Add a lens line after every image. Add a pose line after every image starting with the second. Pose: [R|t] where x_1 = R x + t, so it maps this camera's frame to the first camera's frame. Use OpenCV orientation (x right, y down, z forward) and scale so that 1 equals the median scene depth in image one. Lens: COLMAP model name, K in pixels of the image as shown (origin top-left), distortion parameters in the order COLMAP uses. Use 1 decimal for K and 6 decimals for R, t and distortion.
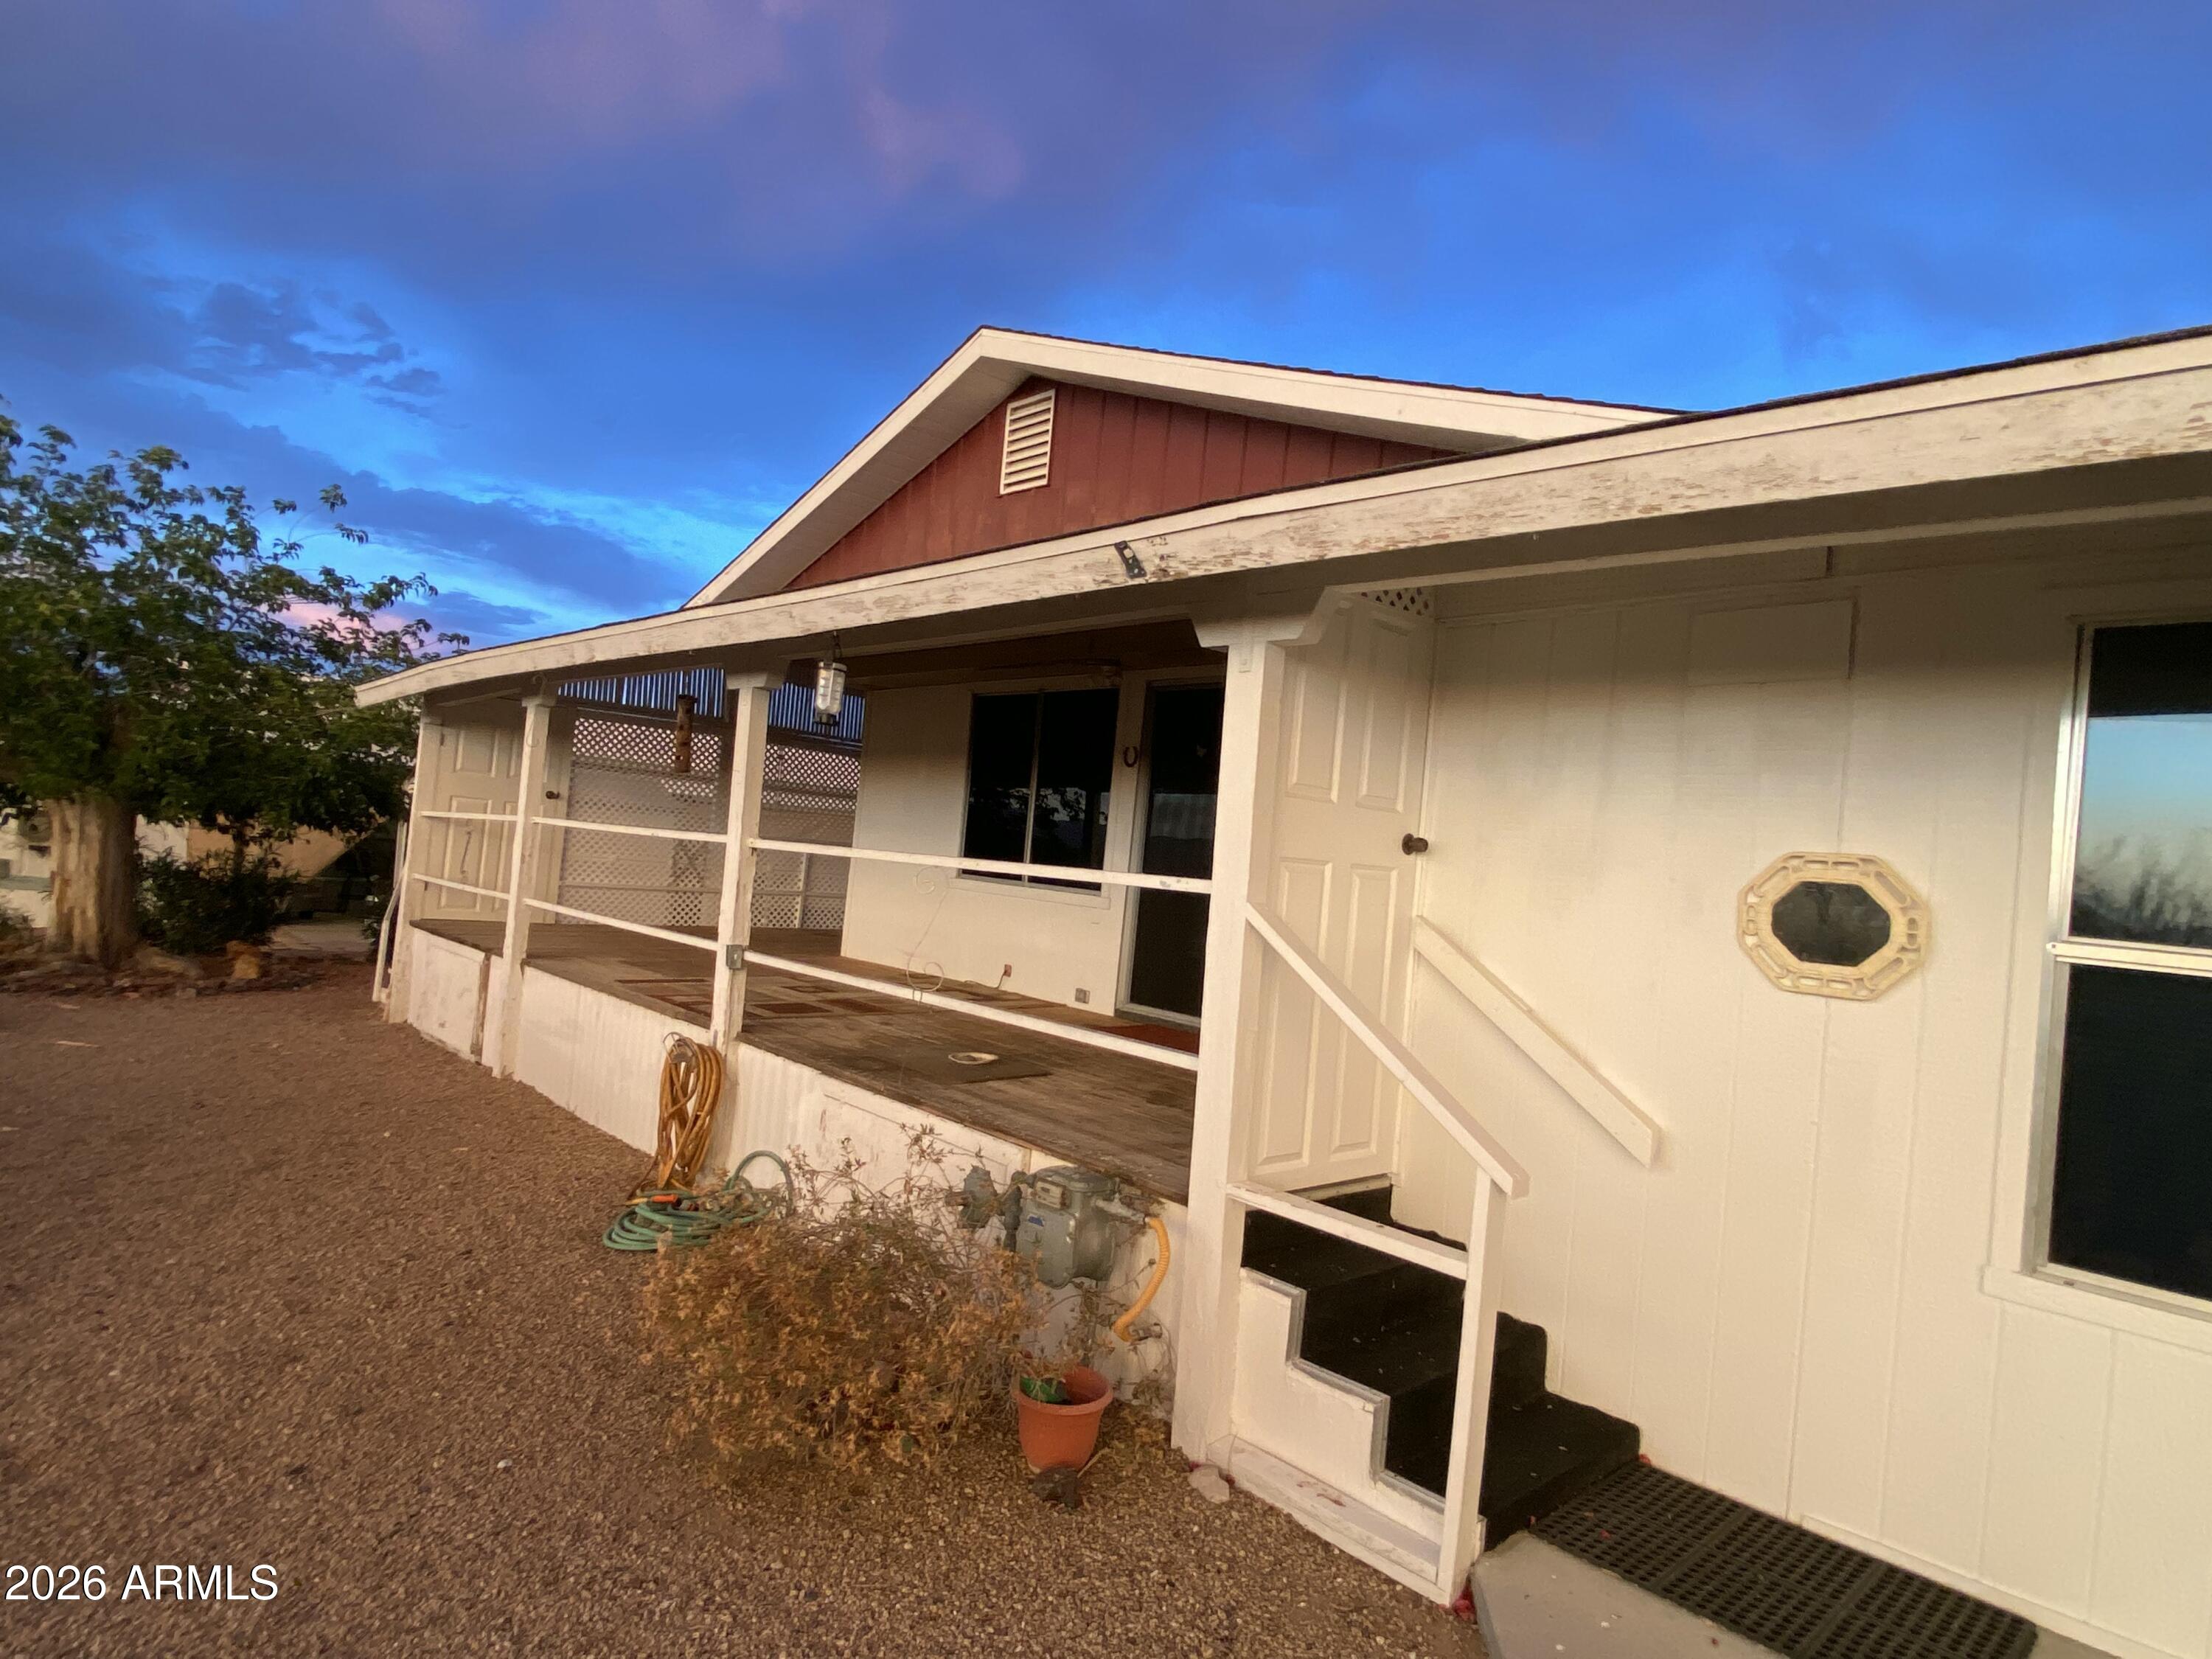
lens RADIAL K [[1215.3, 0, 1137.1], [0, 1215.3, 827.4], [0, 0, 1]] dist [0.039013, -0.038224]
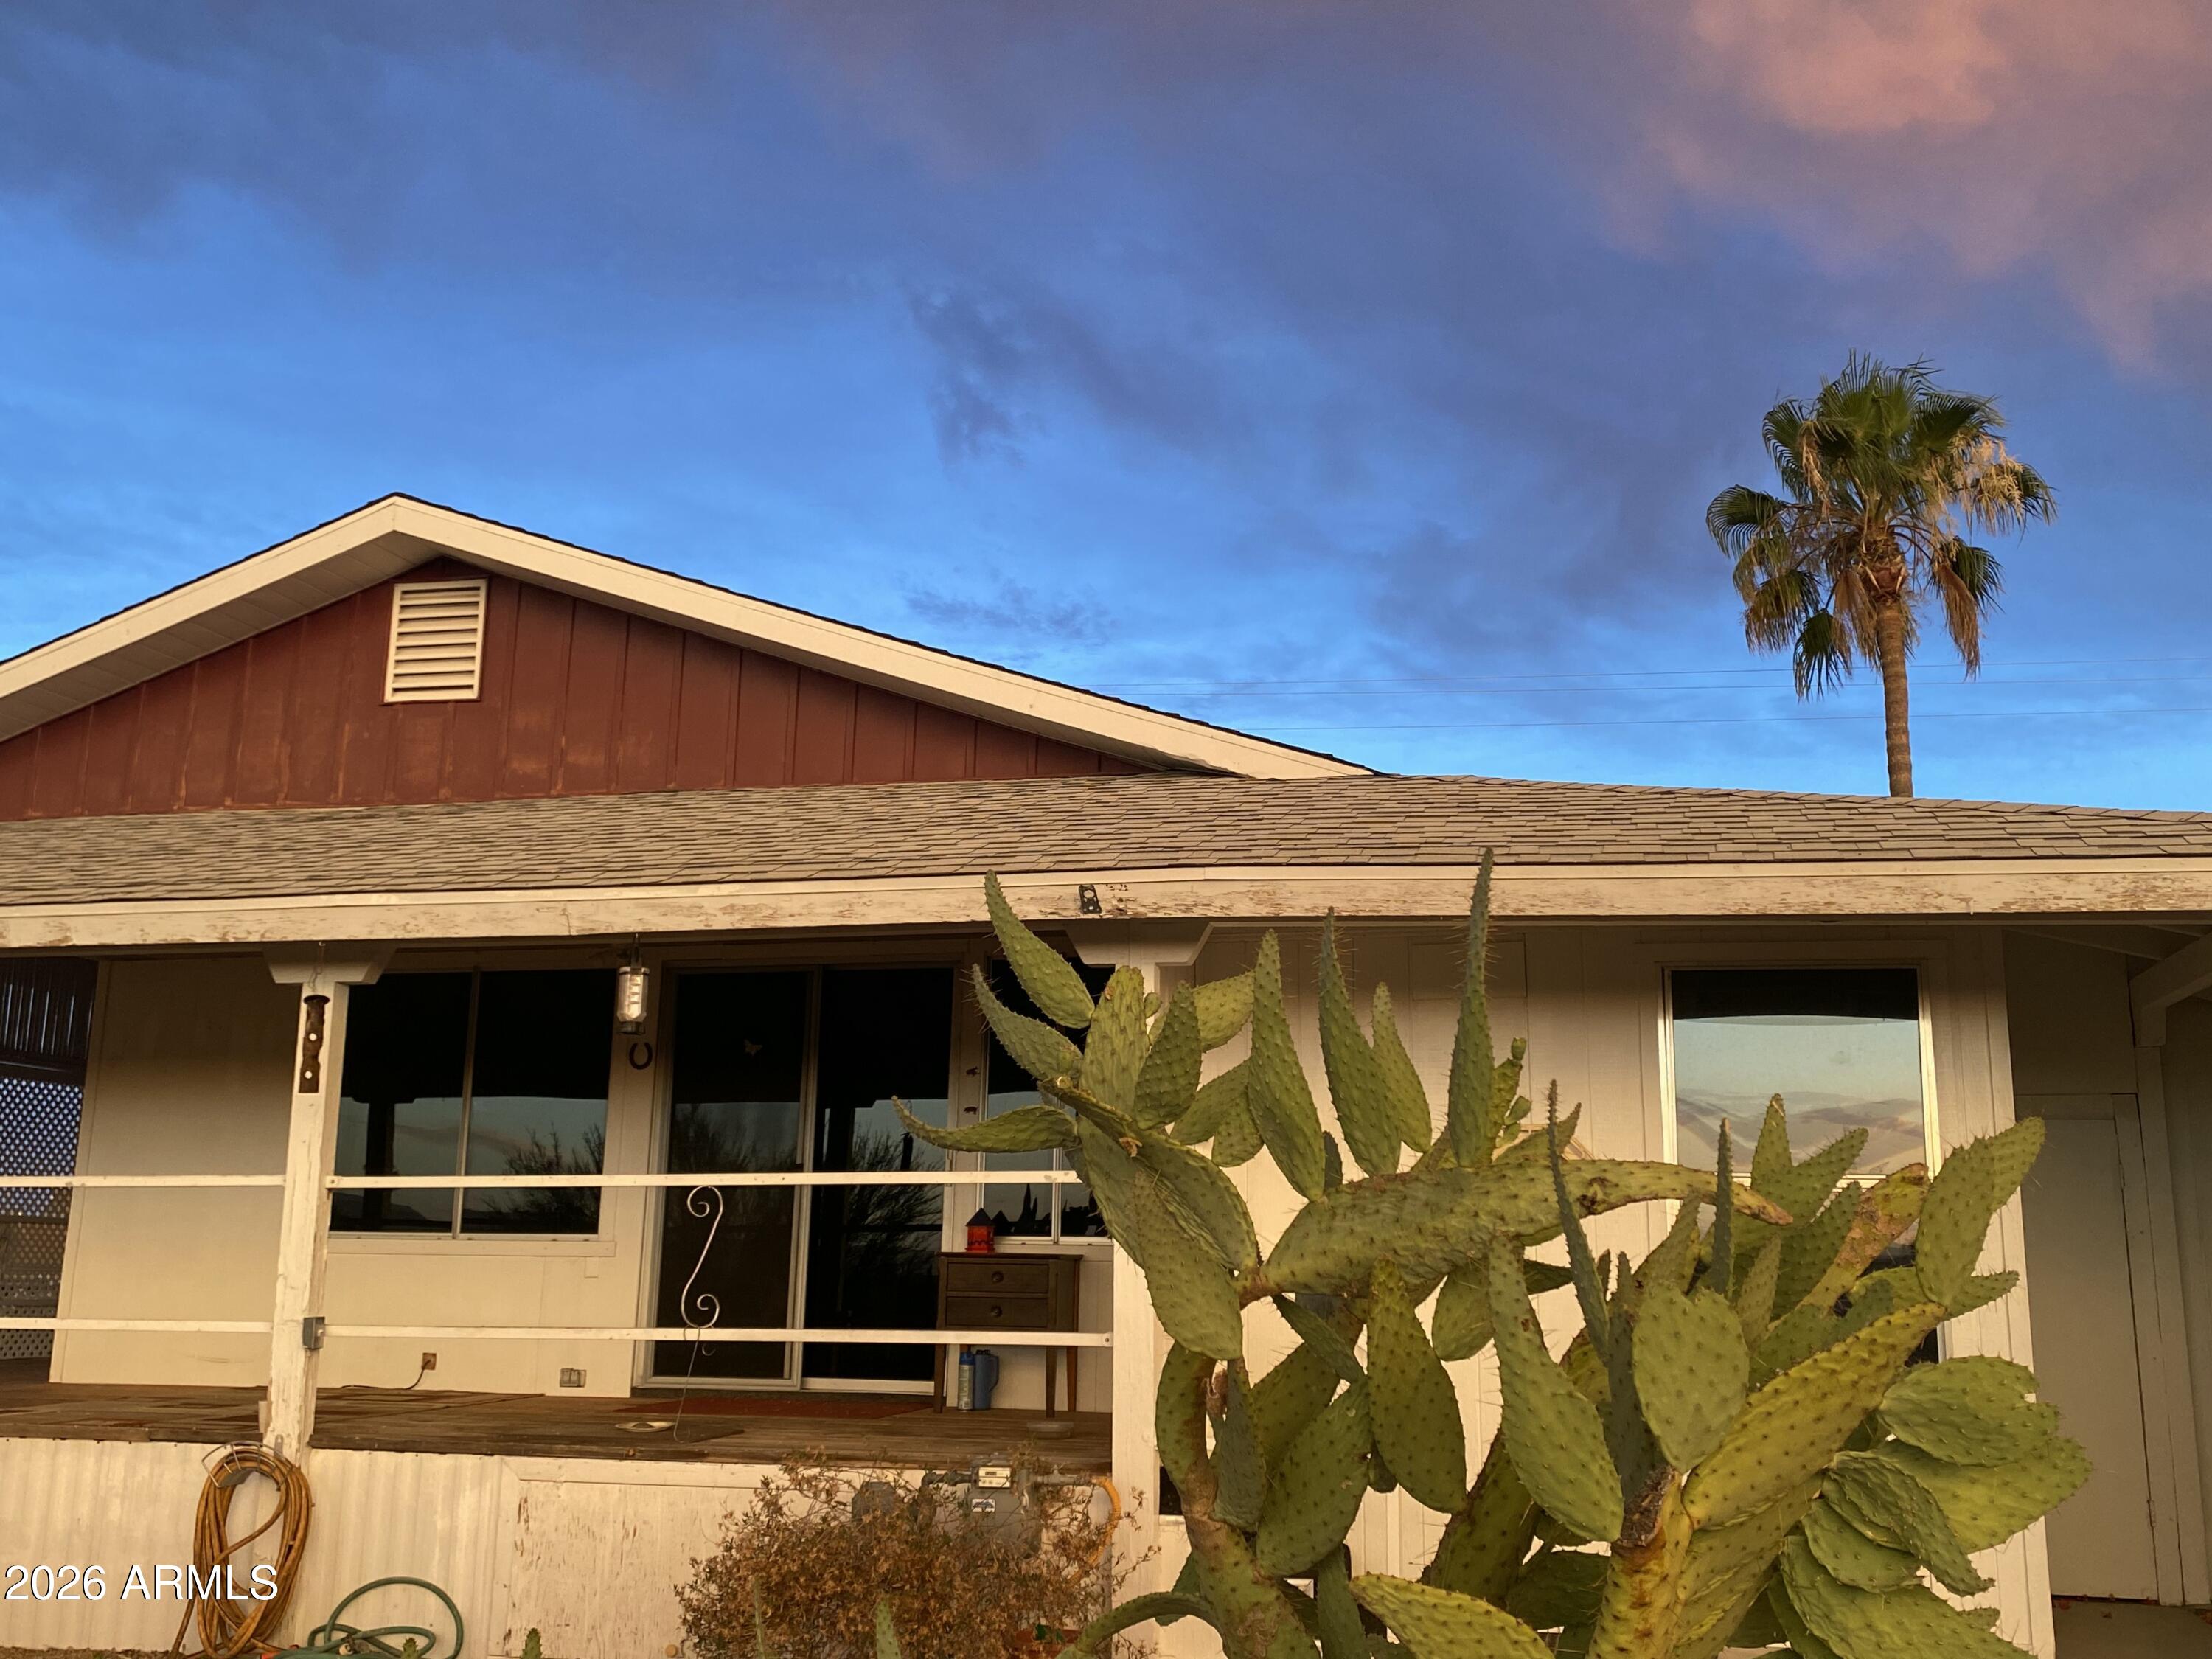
lens RADIAL K [[2121.3, 0, 1109.4], [0, 2121.3, 745.0], [0, 0, 1]] dist [0.185750, -0.444245]
pose [[0.840779, 0.060026, 0.538041, -0.676173], [0.042550, 0.983433, -0.176206, 0.002744], [-0.539705, 0.171043, 0.824296, -0.470493]]
